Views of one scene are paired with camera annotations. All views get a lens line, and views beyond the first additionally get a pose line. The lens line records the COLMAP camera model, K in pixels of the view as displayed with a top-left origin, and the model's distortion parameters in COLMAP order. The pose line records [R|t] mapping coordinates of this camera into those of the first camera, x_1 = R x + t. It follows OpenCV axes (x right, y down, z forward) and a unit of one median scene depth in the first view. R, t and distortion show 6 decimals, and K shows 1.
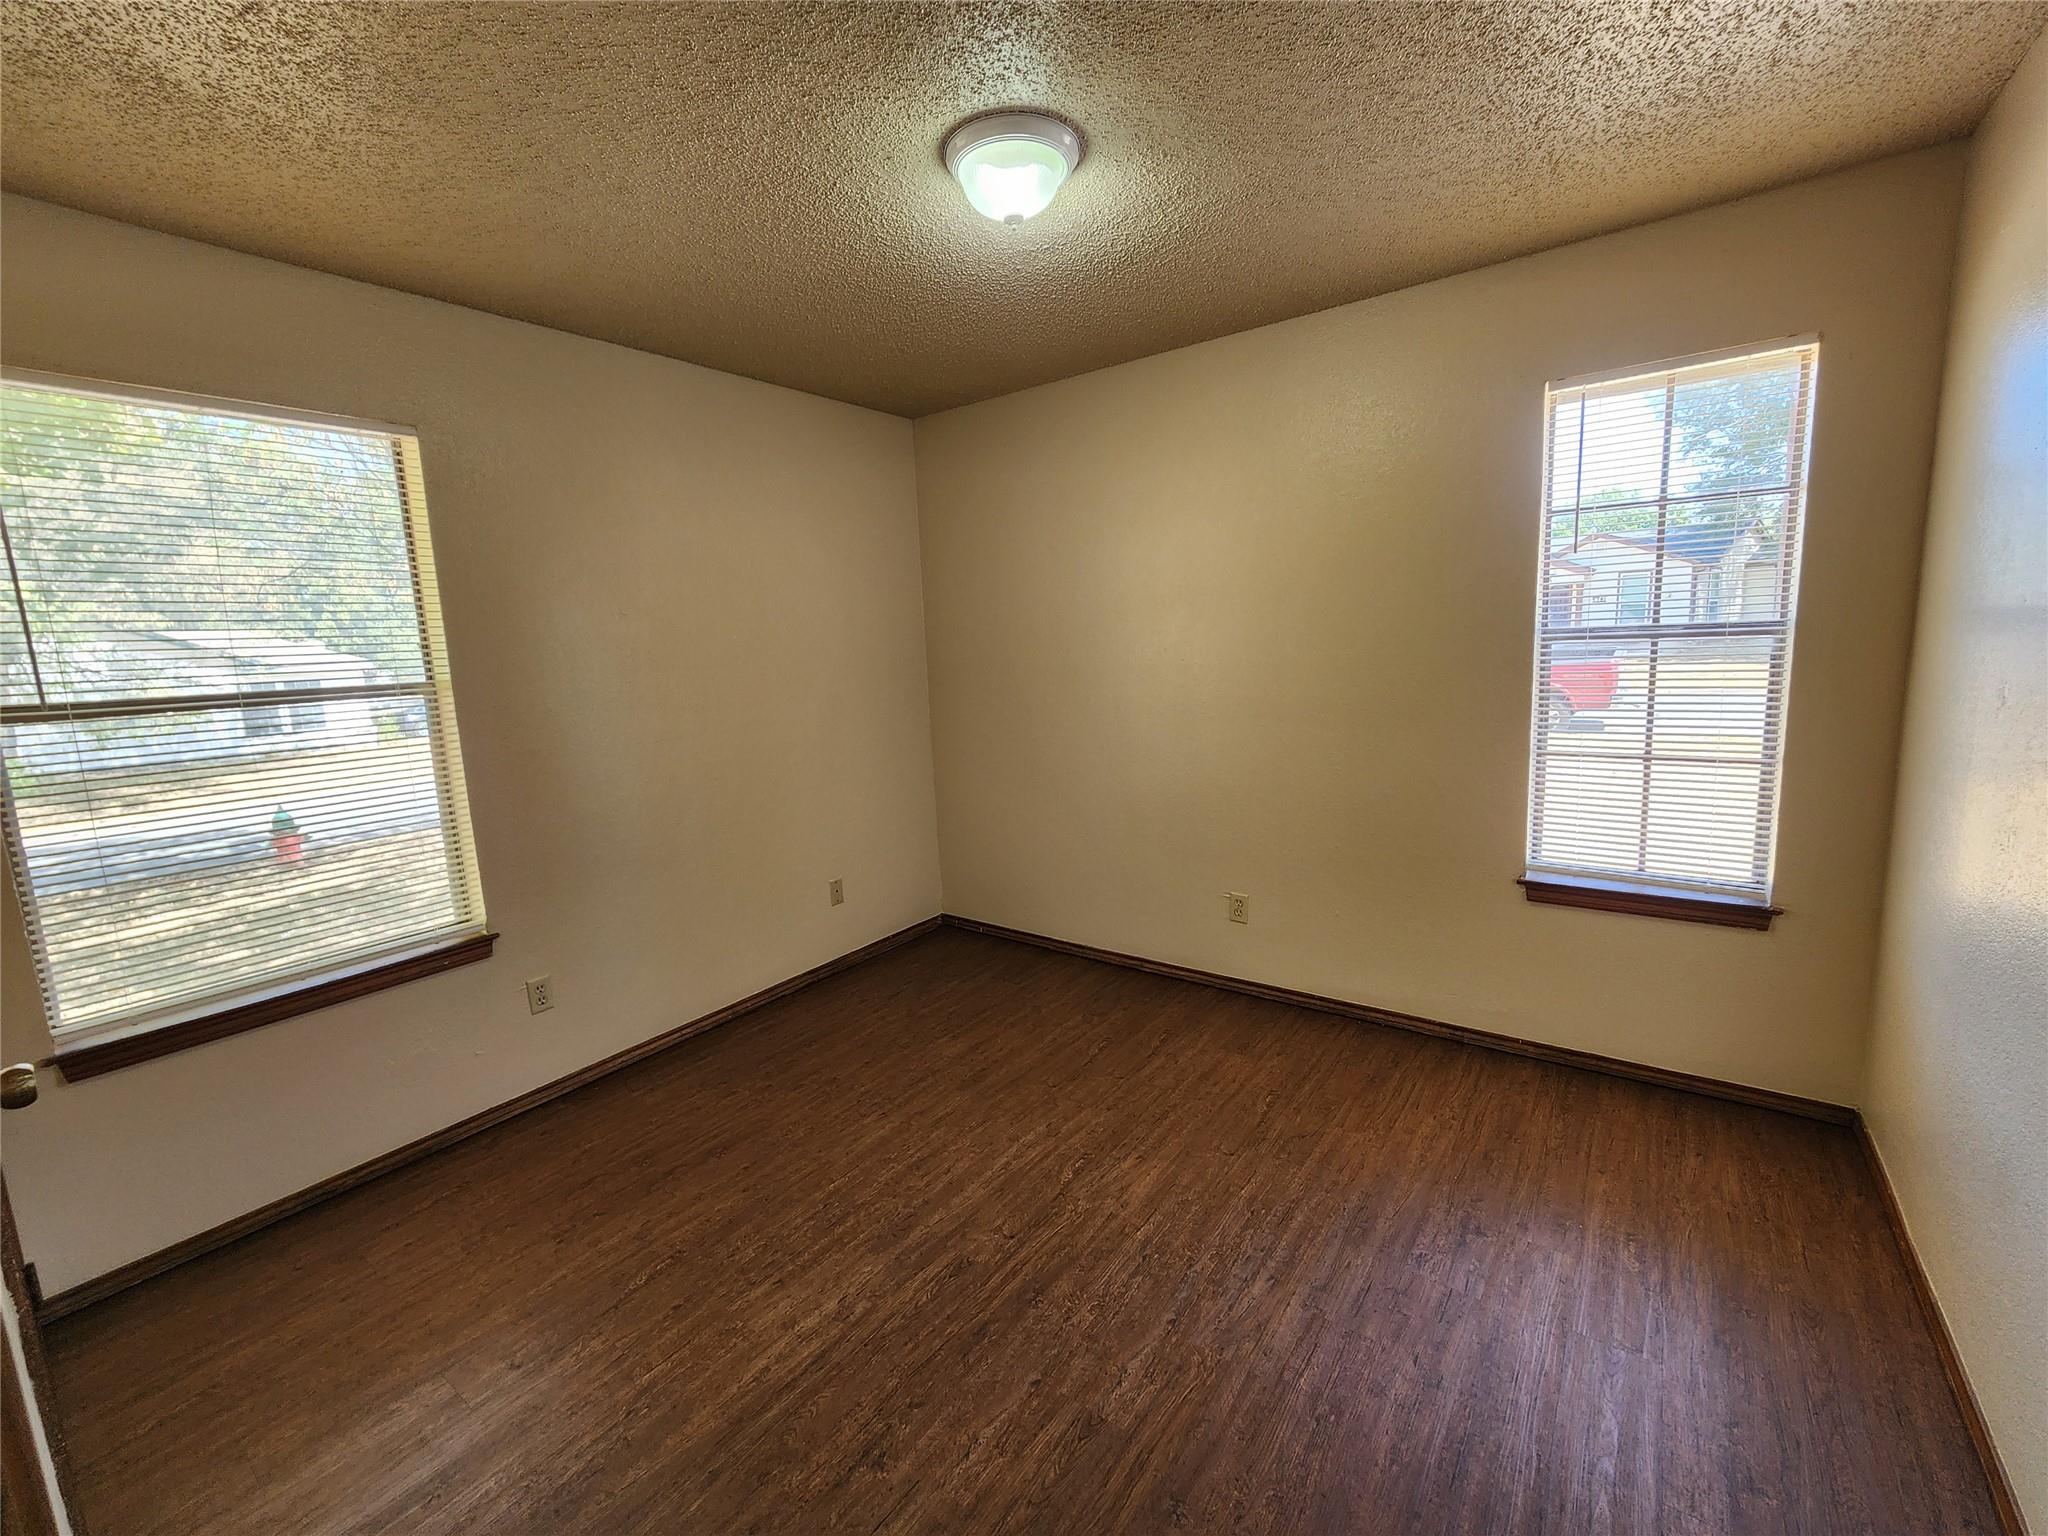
lens RADIAL K [[843.7, 0, 1024.0], [0, 843.7, 768.0], [0, 0, 1]] dist [-0.000262, -0.000004]
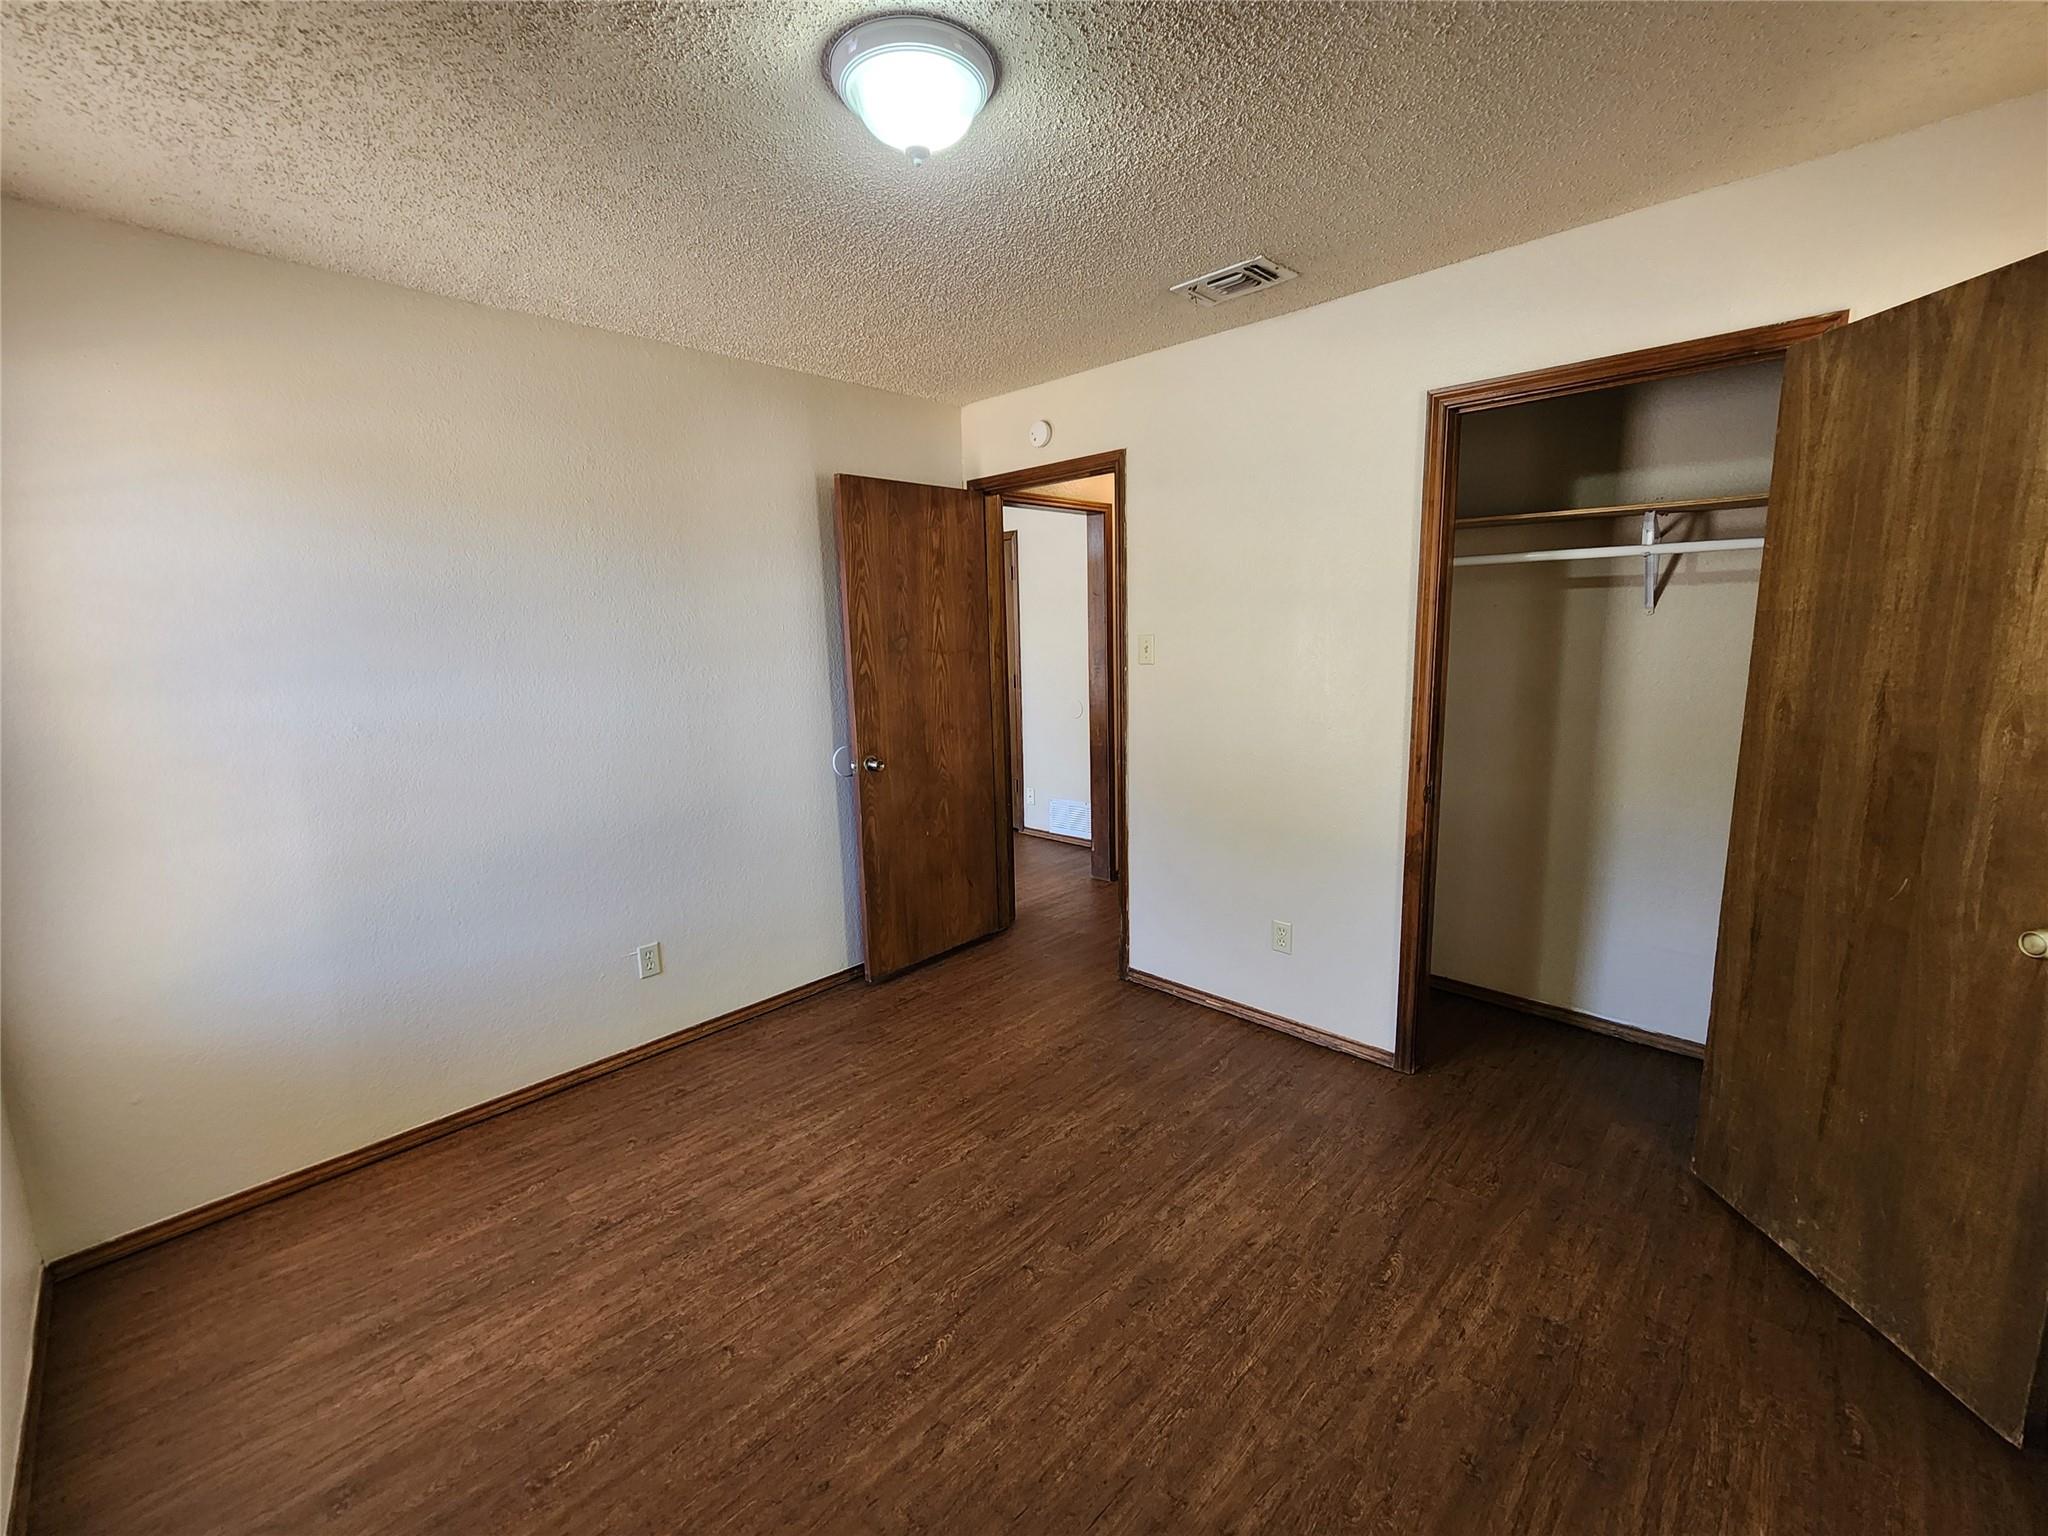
lens RADIAL K [[843.7, 0, 1024.0], [0, 843.7, 768.0], [0, 0, 1]] dist [-0.000262, -0.000004]
pose [[-0.989717, 0.050595, 0.133794, -0.174133], [0.090087, 0.947021, 0.308277, -0.291286], [-0.111109, 0.317160, -0.941841, 1.752928]]
